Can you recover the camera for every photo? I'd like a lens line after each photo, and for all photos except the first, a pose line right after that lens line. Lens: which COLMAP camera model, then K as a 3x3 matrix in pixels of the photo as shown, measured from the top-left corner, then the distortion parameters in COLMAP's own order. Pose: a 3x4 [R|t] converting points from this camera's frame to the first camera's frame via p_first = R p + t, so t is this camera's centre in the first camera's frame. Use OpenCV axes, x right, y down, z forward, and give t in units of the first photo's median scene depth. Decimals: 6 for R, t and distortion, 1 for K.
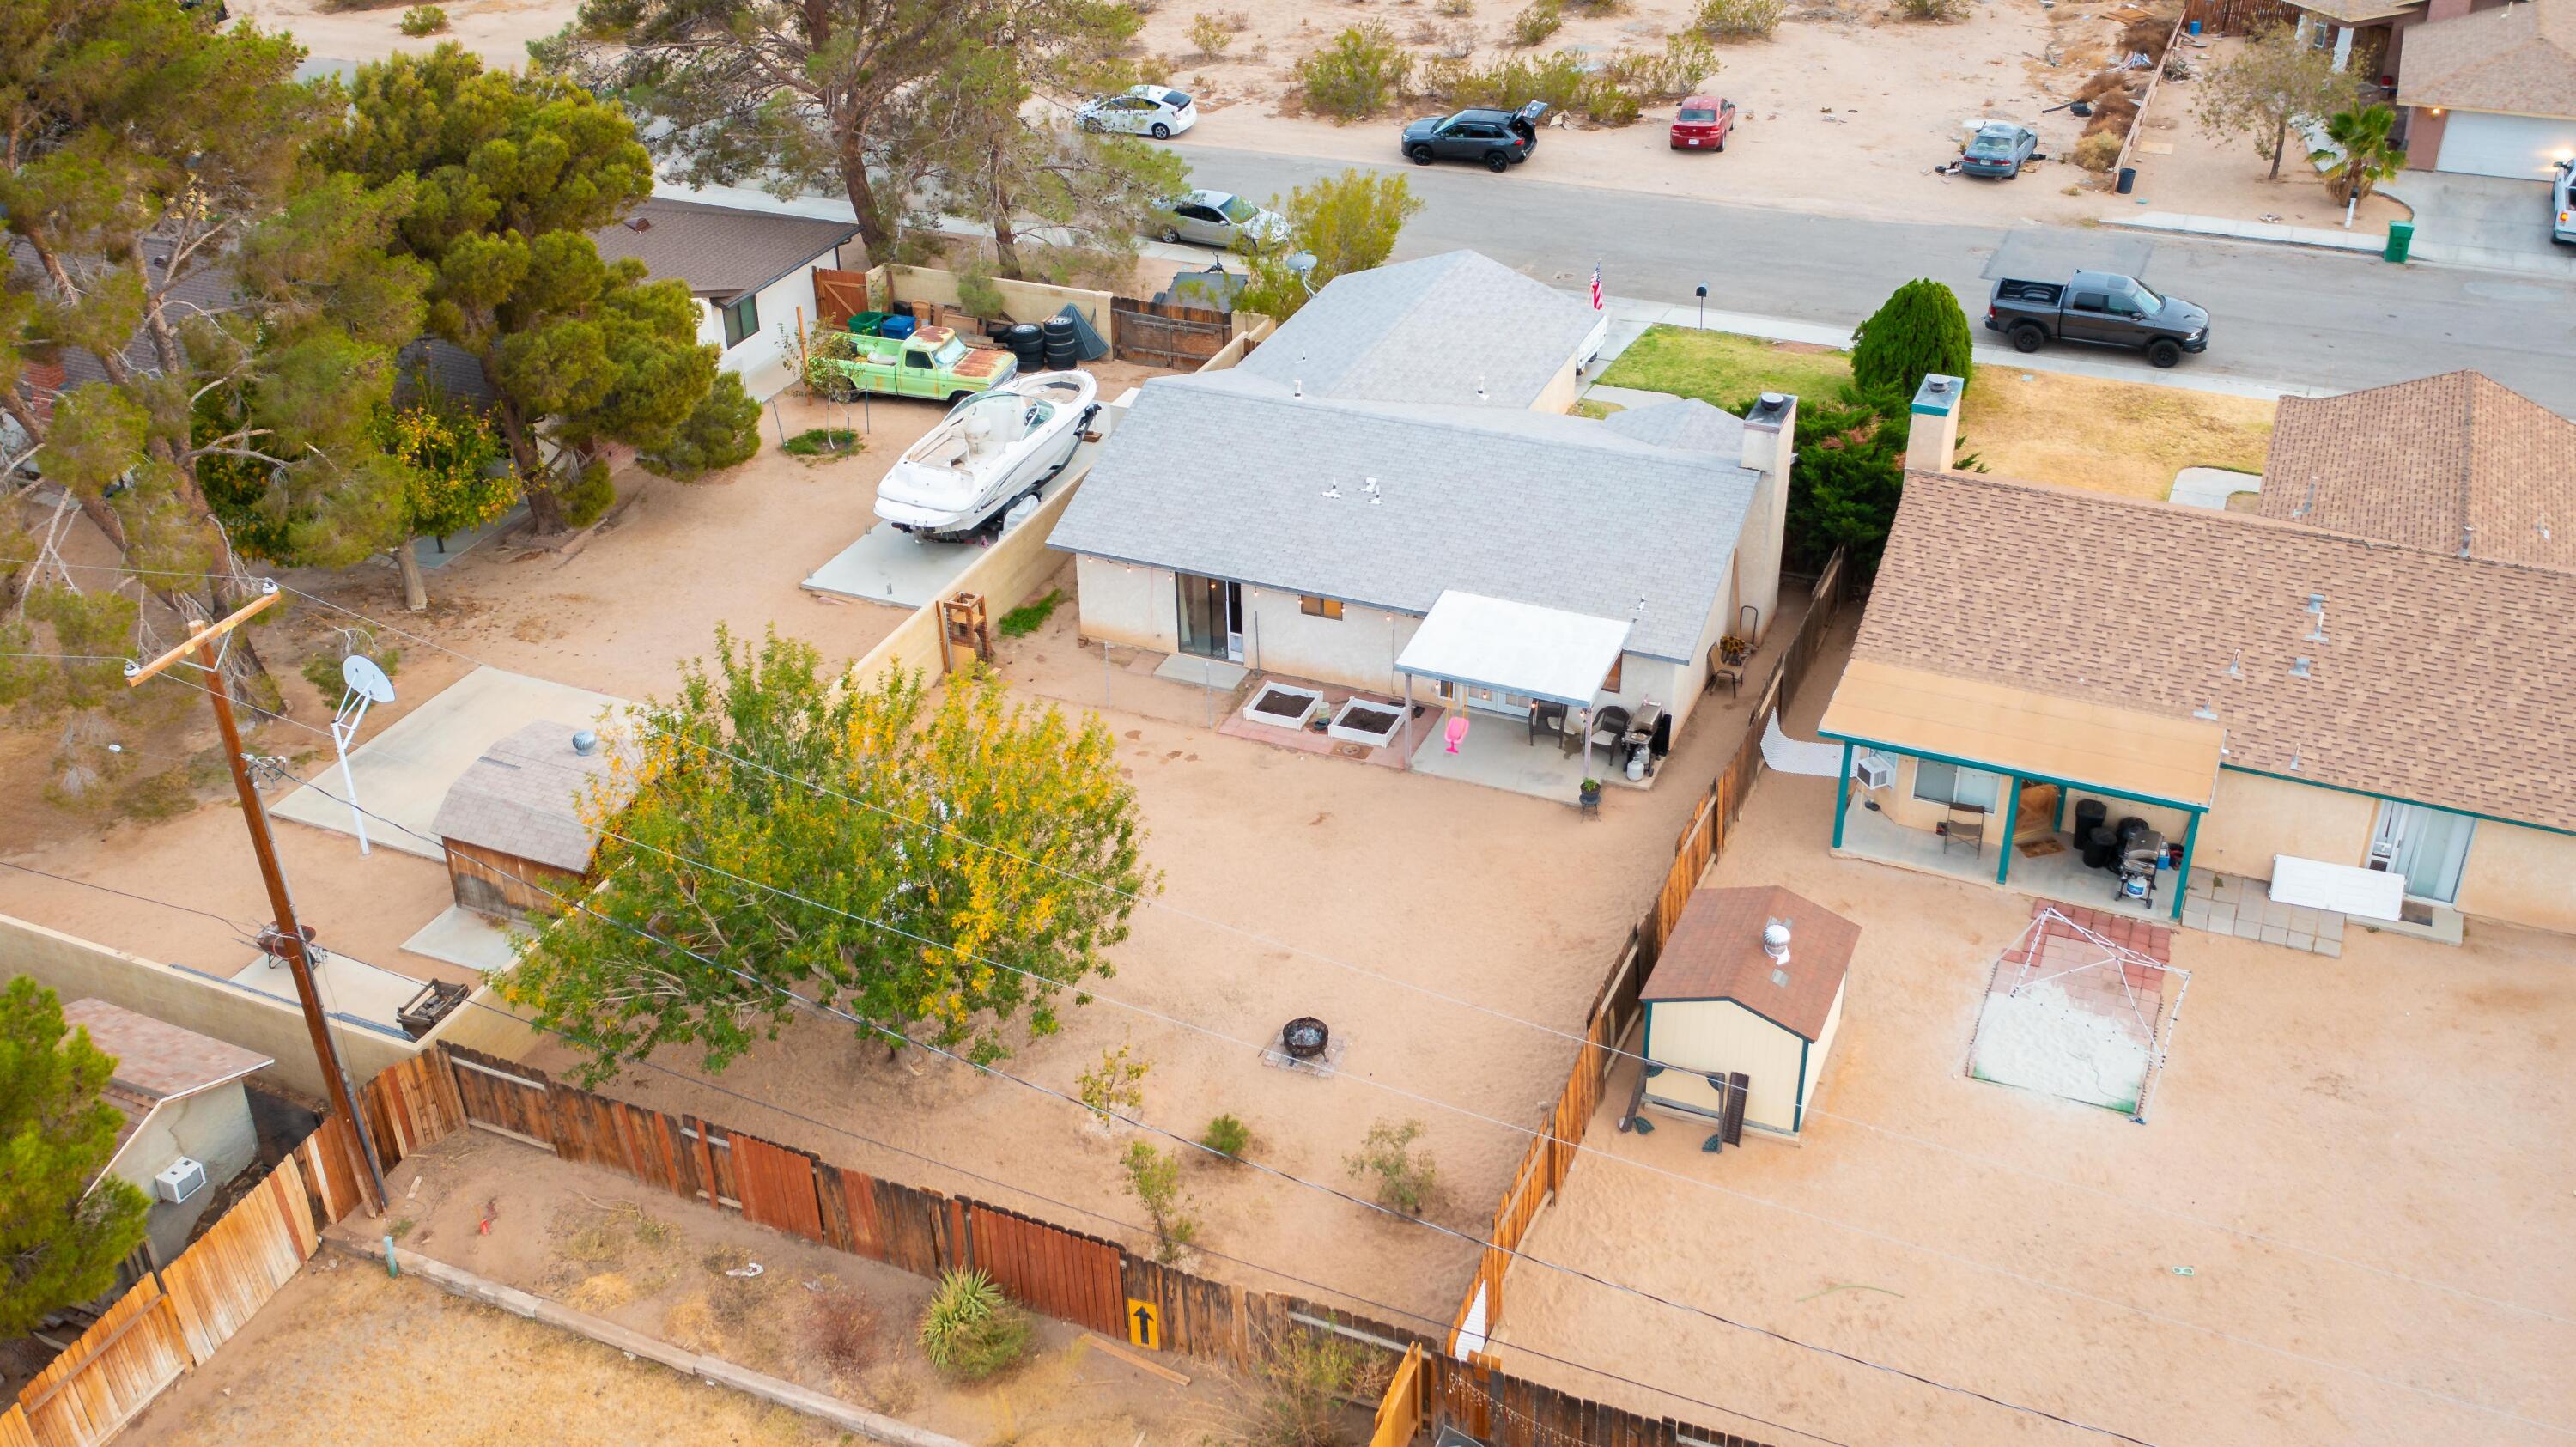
lens RADIAL K [[2424.9, 0, 1291.3], [0, 2424.9, 739.8], [0, 0, 1]] dist [-0.003872, -0.012130]
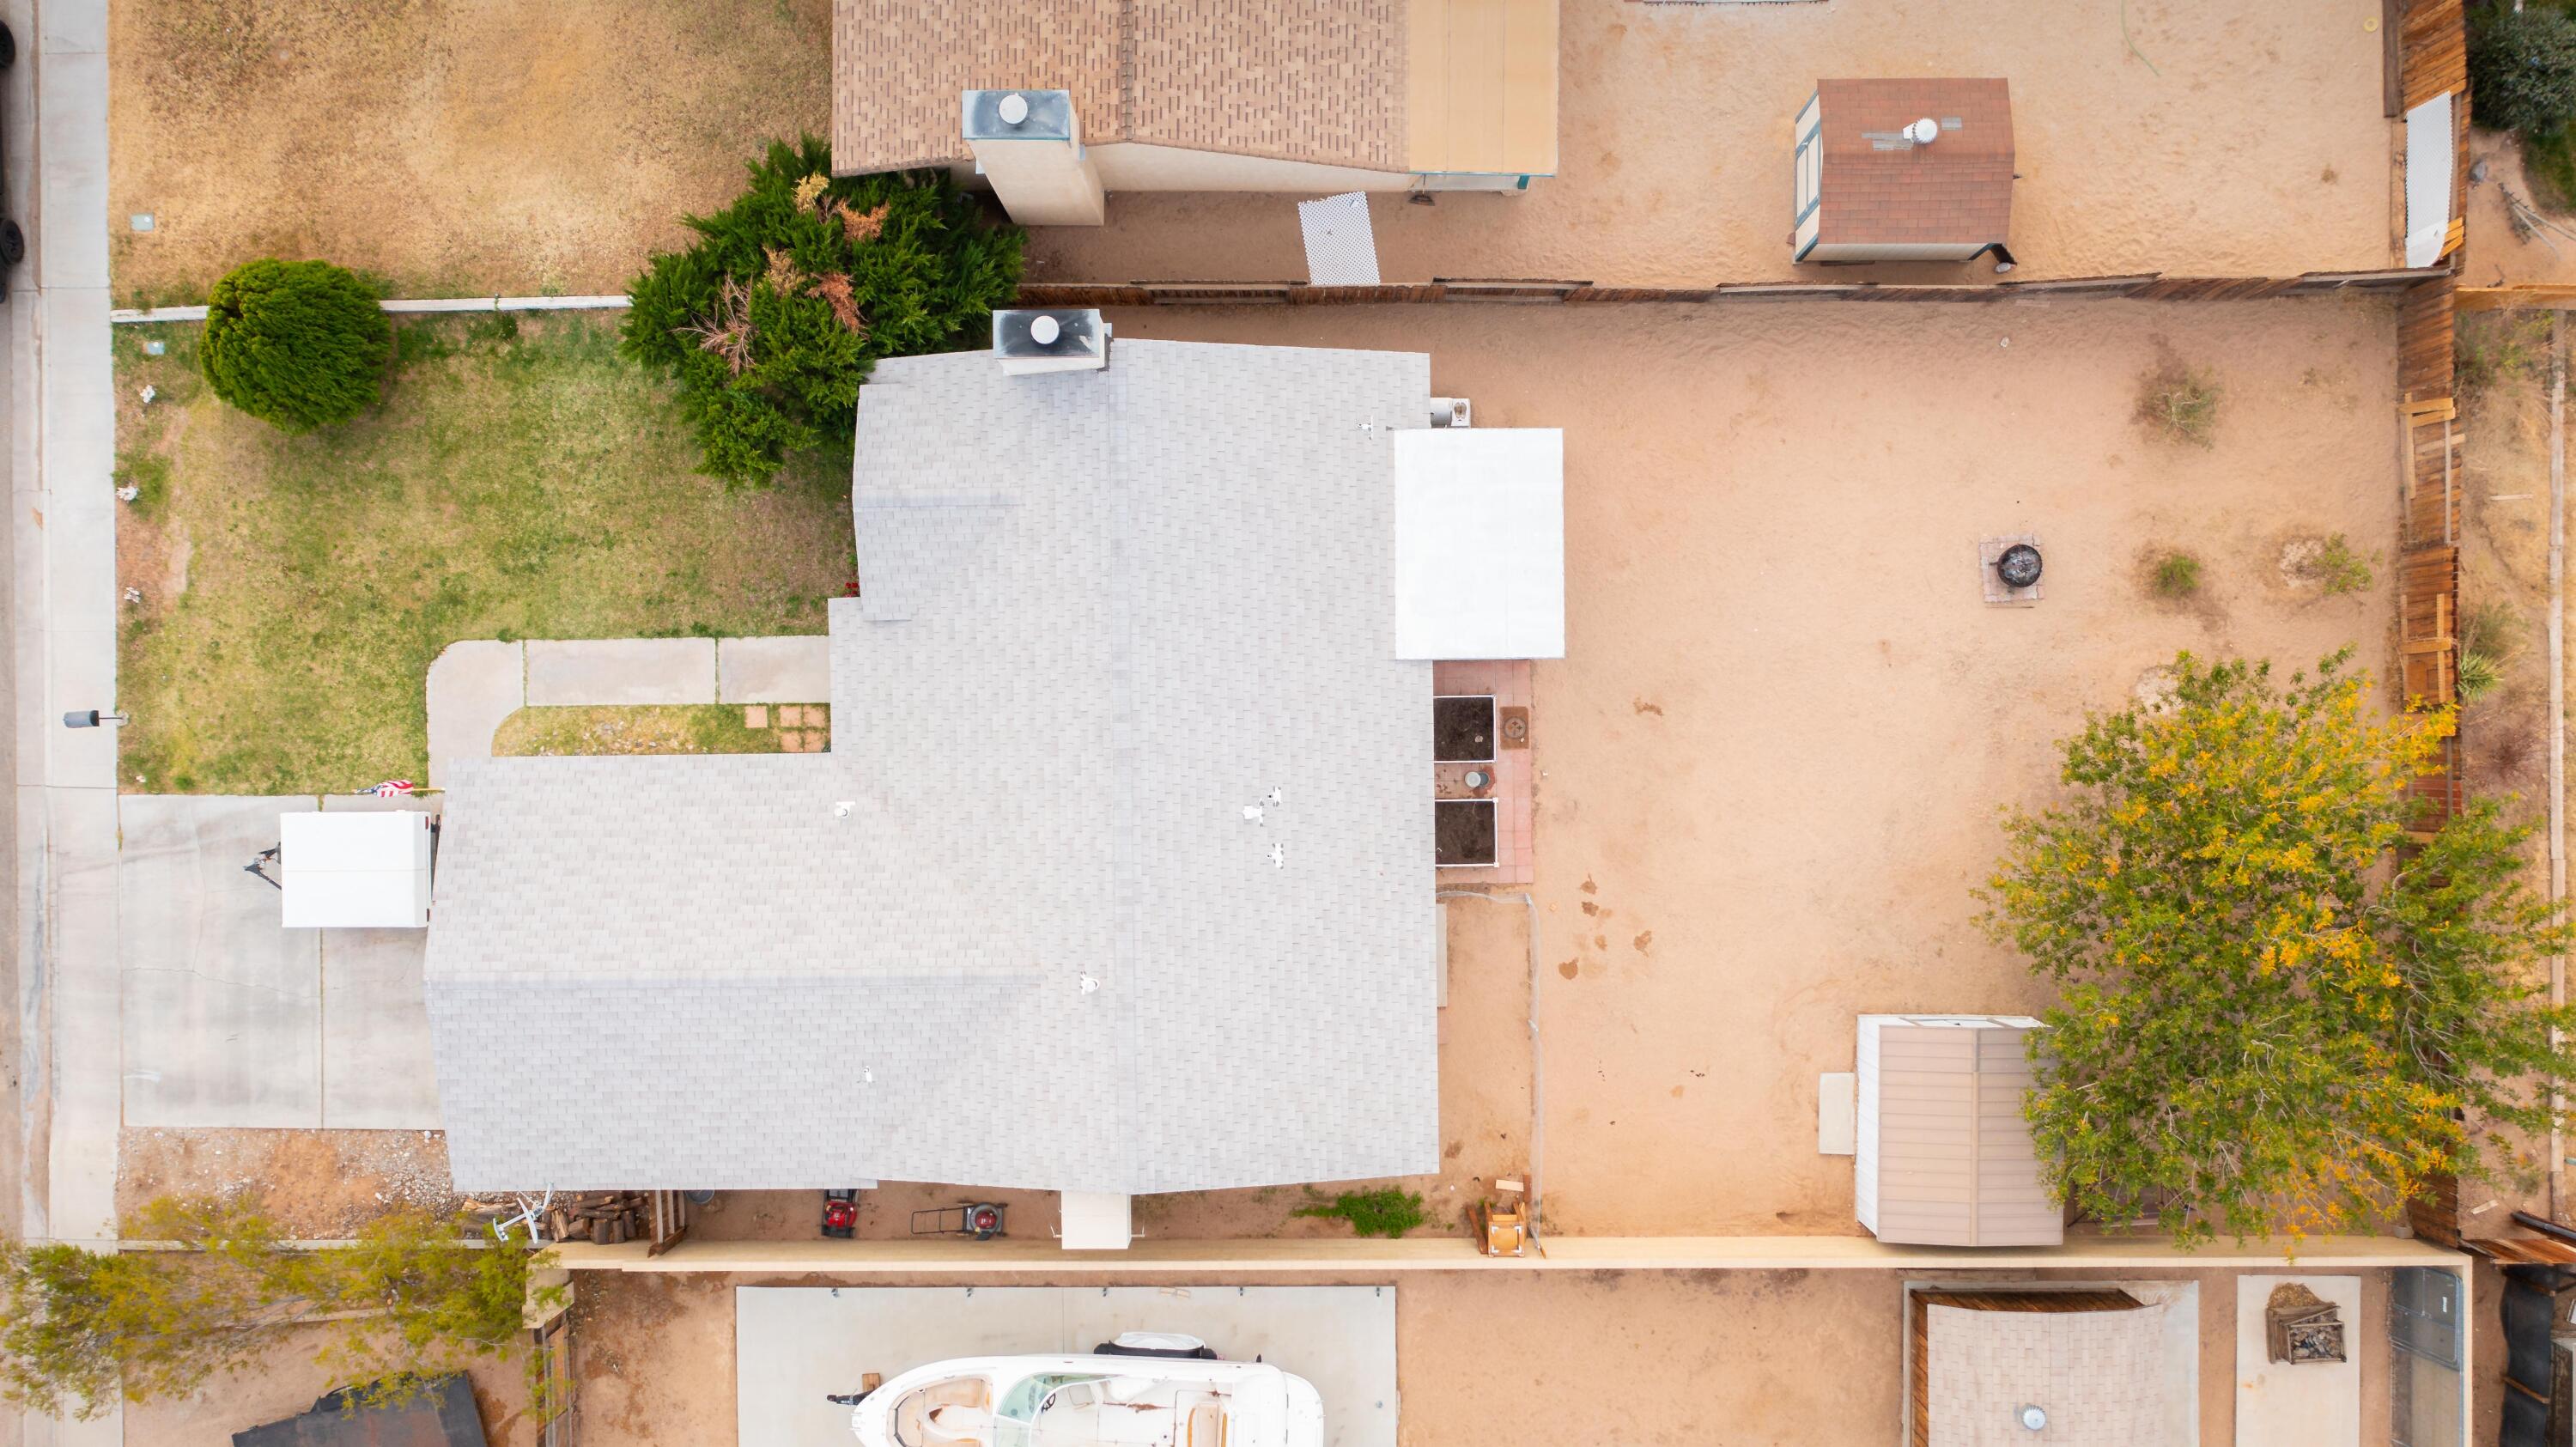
lens RADIAL K [[2424.9, 0, 1291.3], [0, 2424.9, 739.8], [0, 0, 1]] dist [-0.003872, -0.012130]
pose [[-0.396004, -0.917944, 0.023641, 0.035403], [0.496233, -0.192272, 0.846631, -0.878494], [-0.772615, 0.347001, 0.531655, 0.635389]]
